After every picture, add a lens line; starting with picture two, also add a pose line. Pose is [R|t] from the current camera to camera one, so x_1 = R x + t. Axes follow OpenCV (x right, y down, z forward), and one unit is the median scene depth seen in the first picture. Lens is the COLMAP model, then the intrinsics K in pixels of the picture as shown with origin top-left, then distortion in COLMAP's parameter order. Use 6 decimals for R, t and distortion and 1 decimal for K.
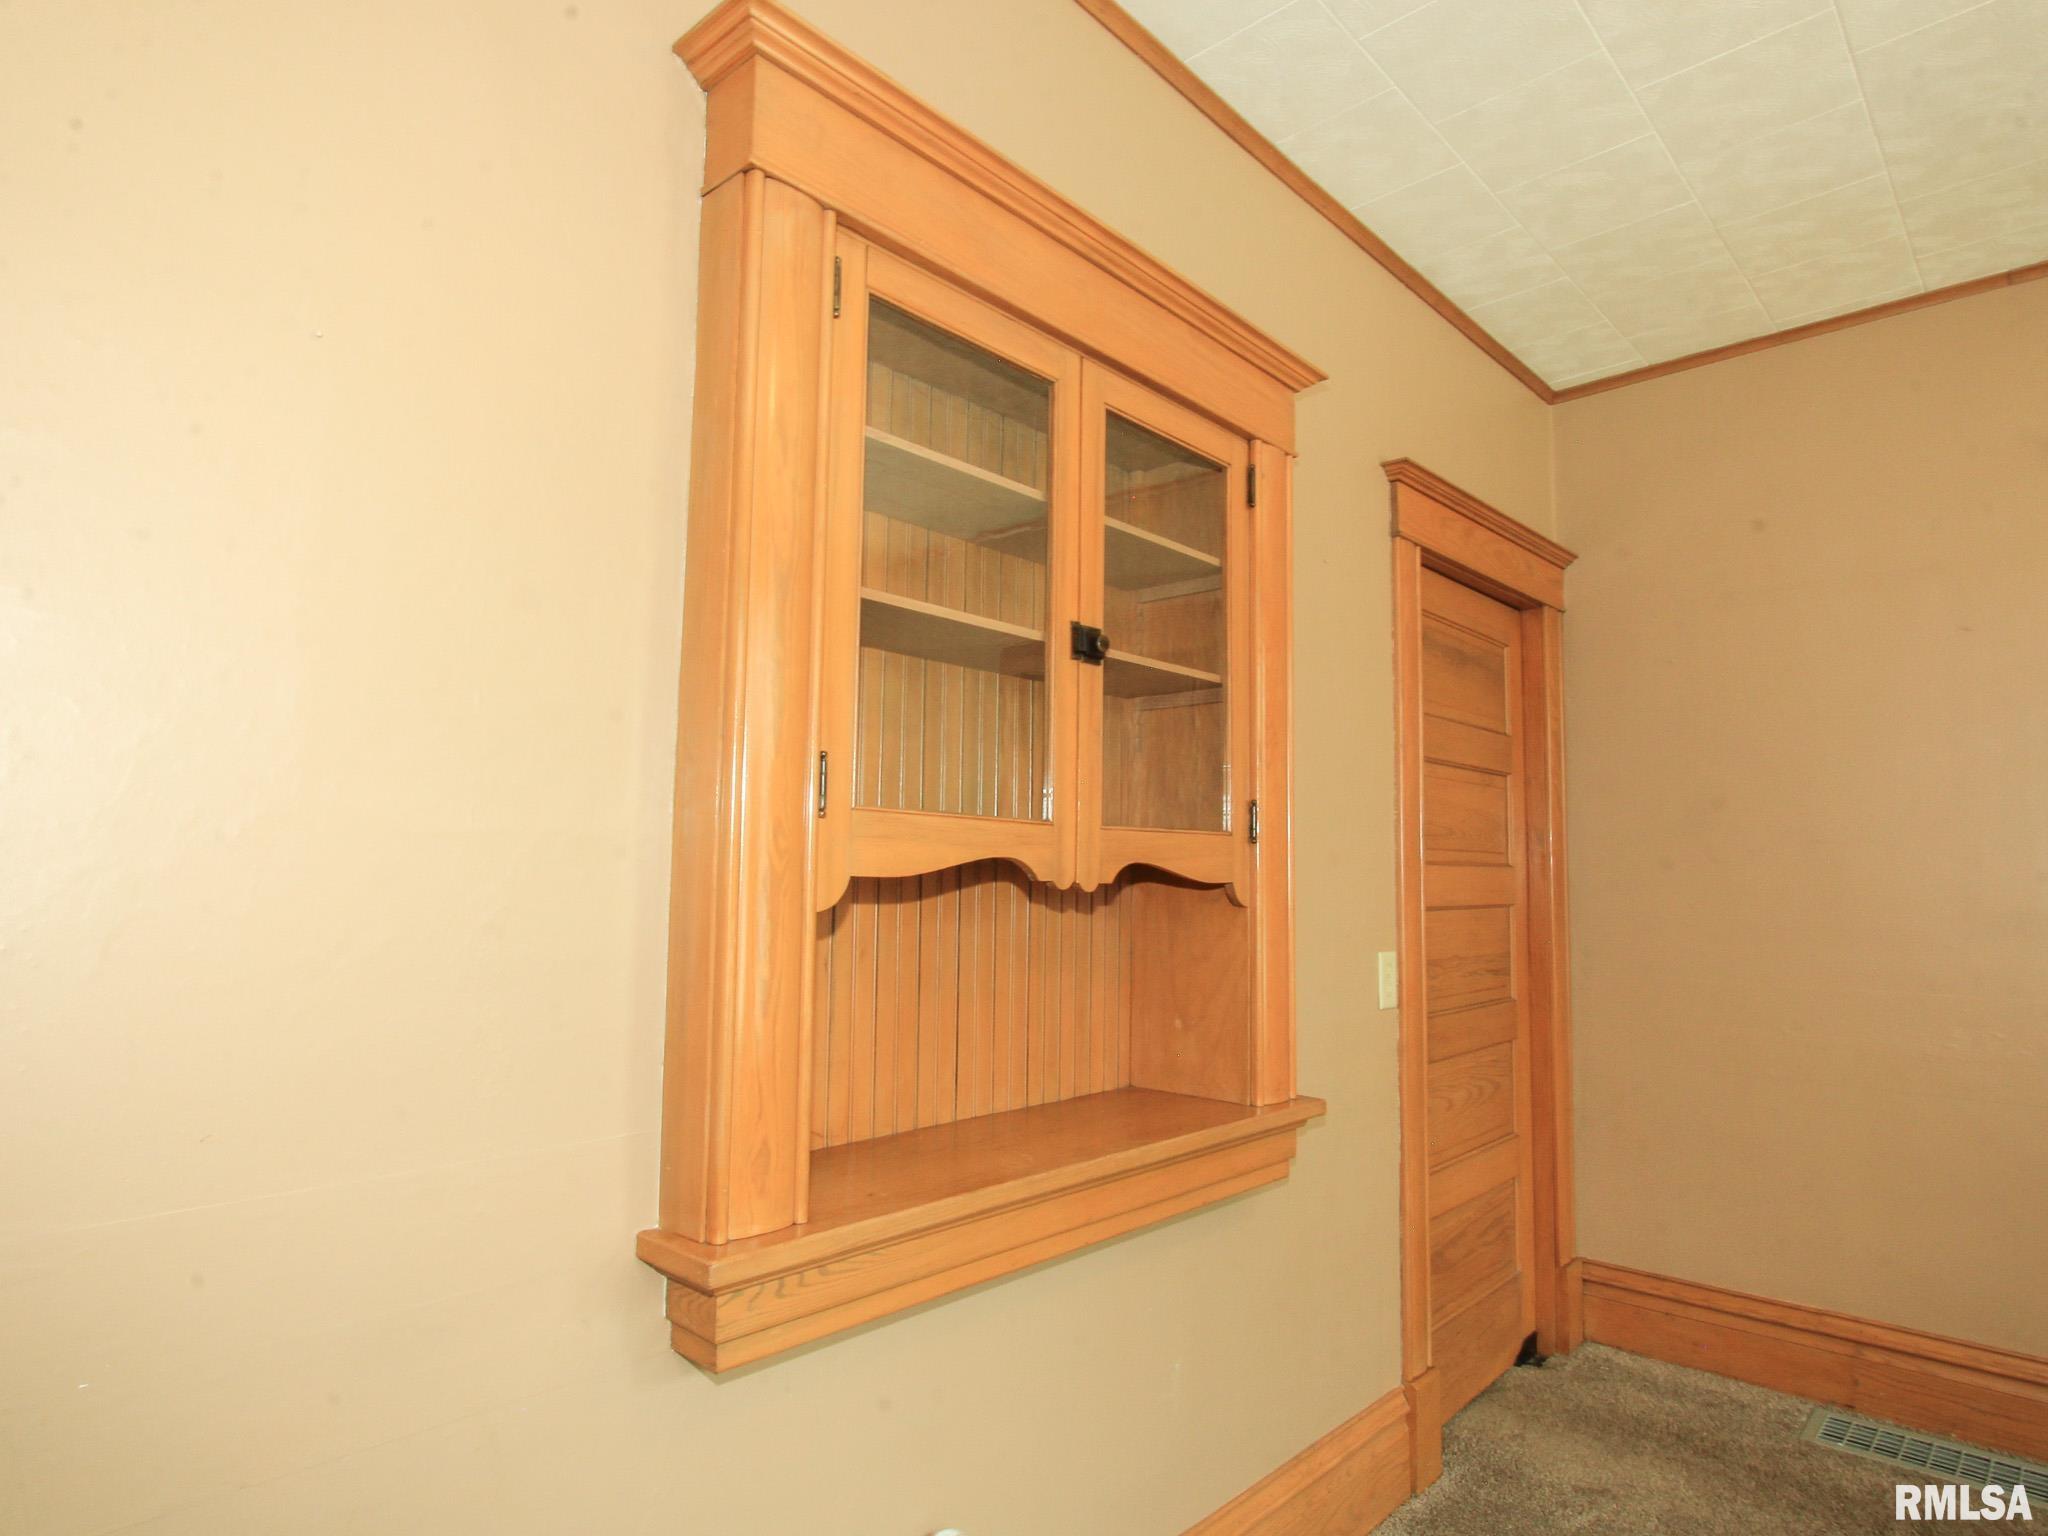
lens RADIAL K [[1192.6, 0, 1024.0], [0, 1192.6, 768.0], [0, 0, 1]] dist [-0.002698, 0.000090]
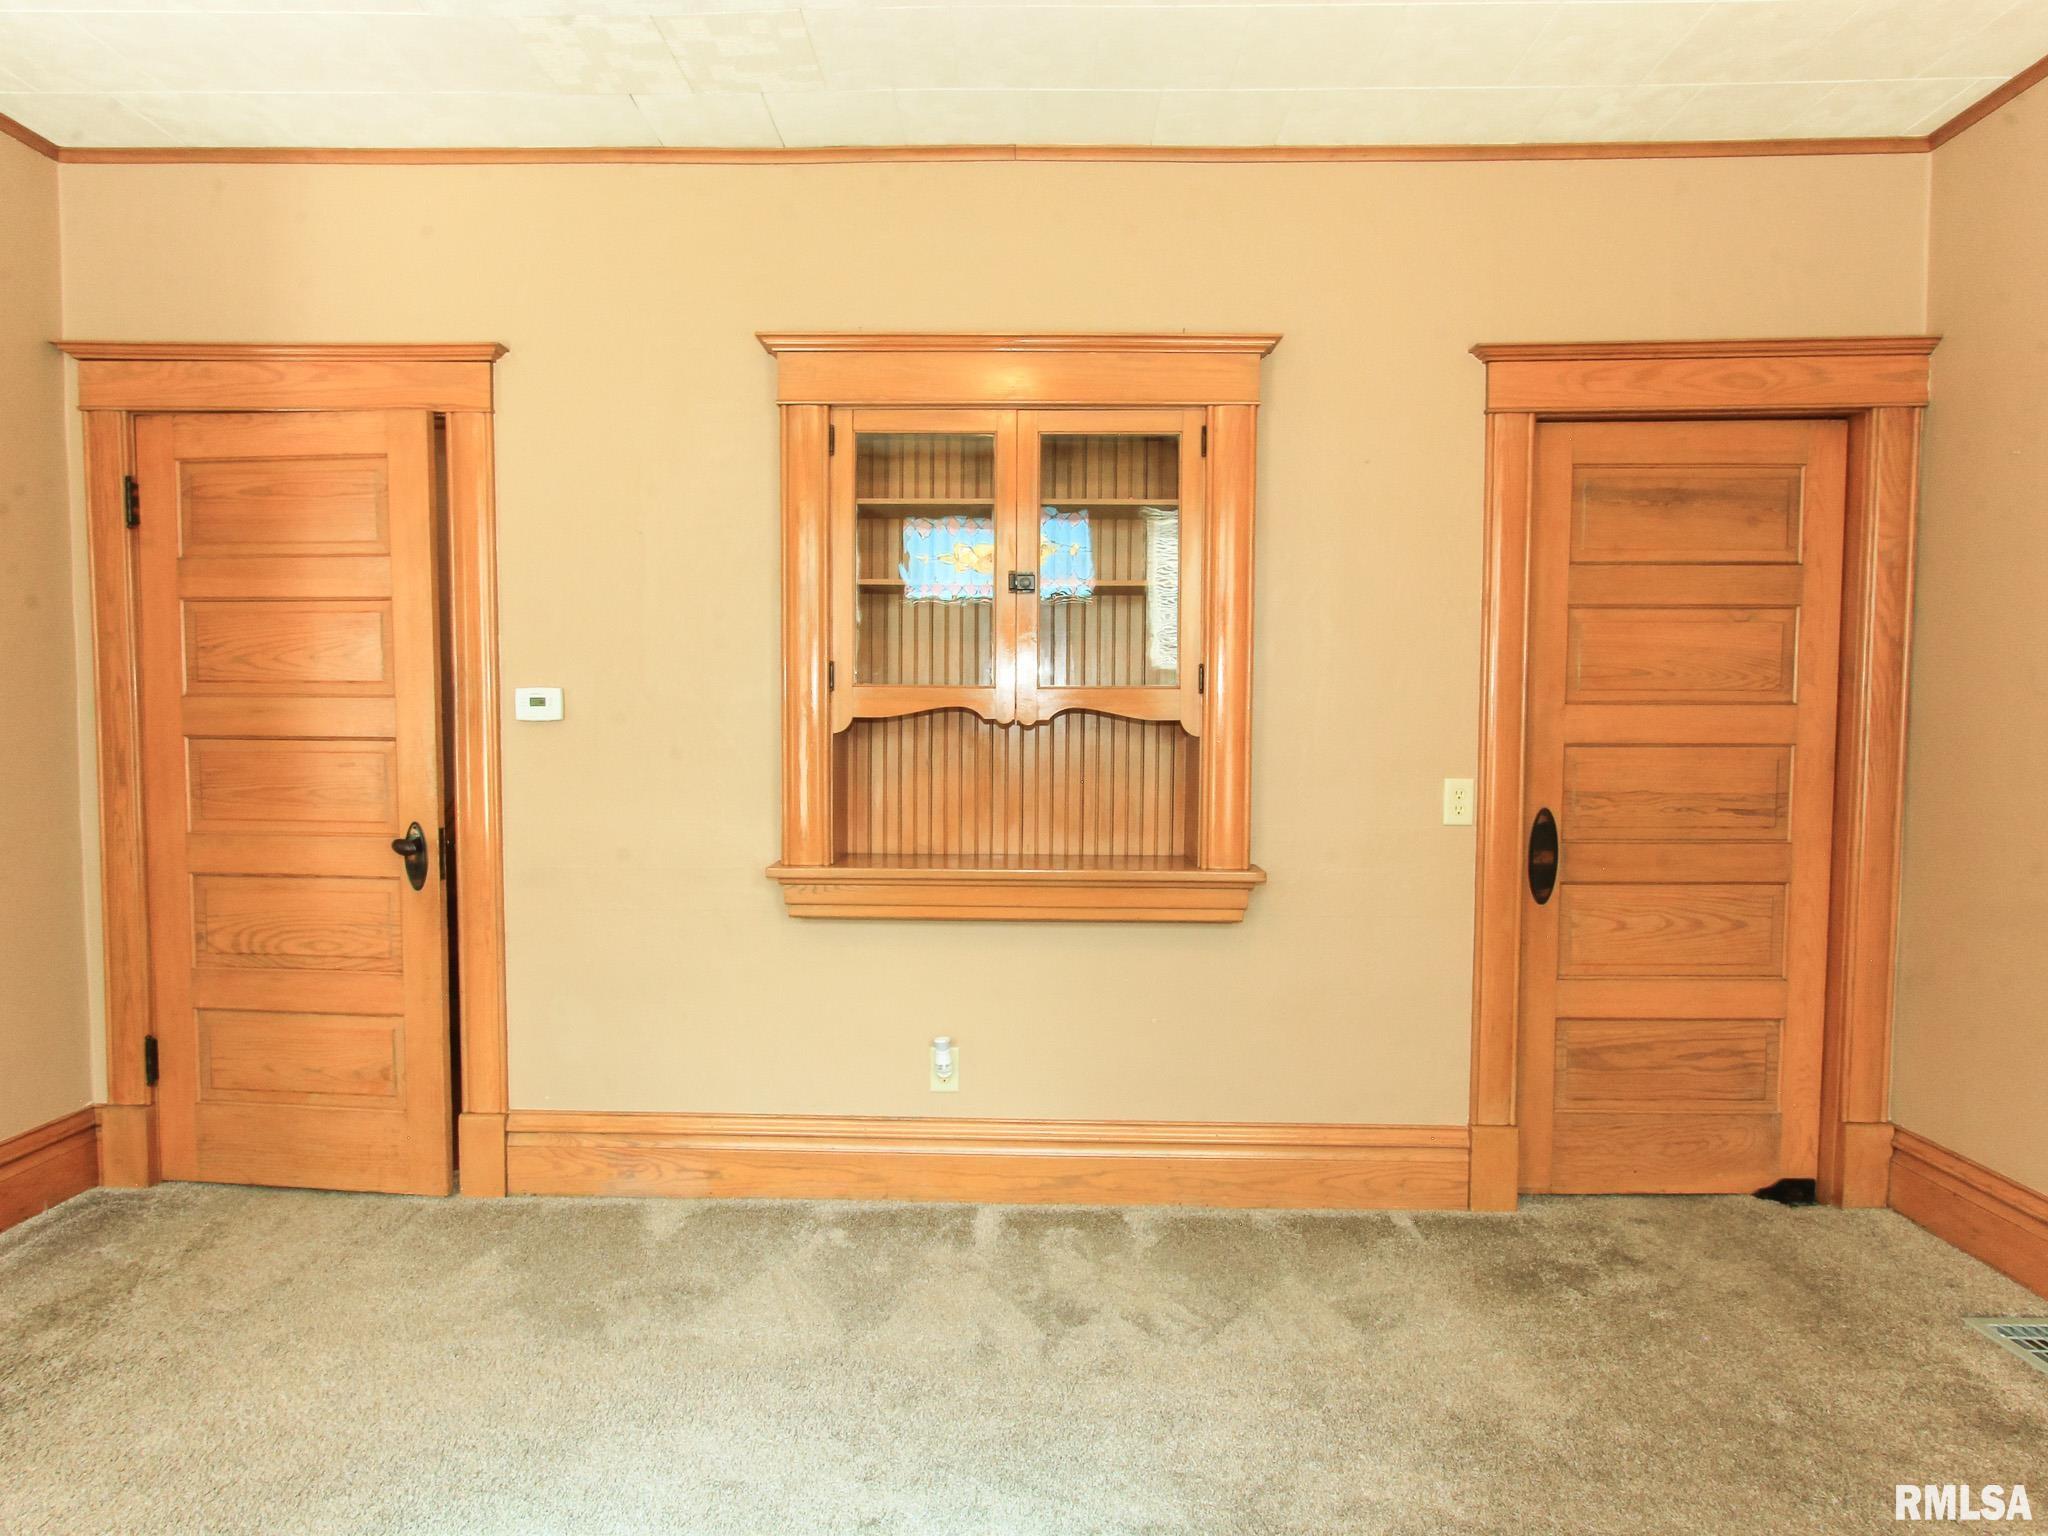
lens RADIAL K [[1192.6, 0, 1024.0], [0, 1192.6, 768.0], [0, 0, 1]] dist [-0.002698, 0.000090]
pose [[0.655018, 0.020243, -0.755342, 1.322853], [0.071928, 0.993431, 0.088998, 0.009261], [0.752182, -0.112625, 0.649259, -0.145304]]
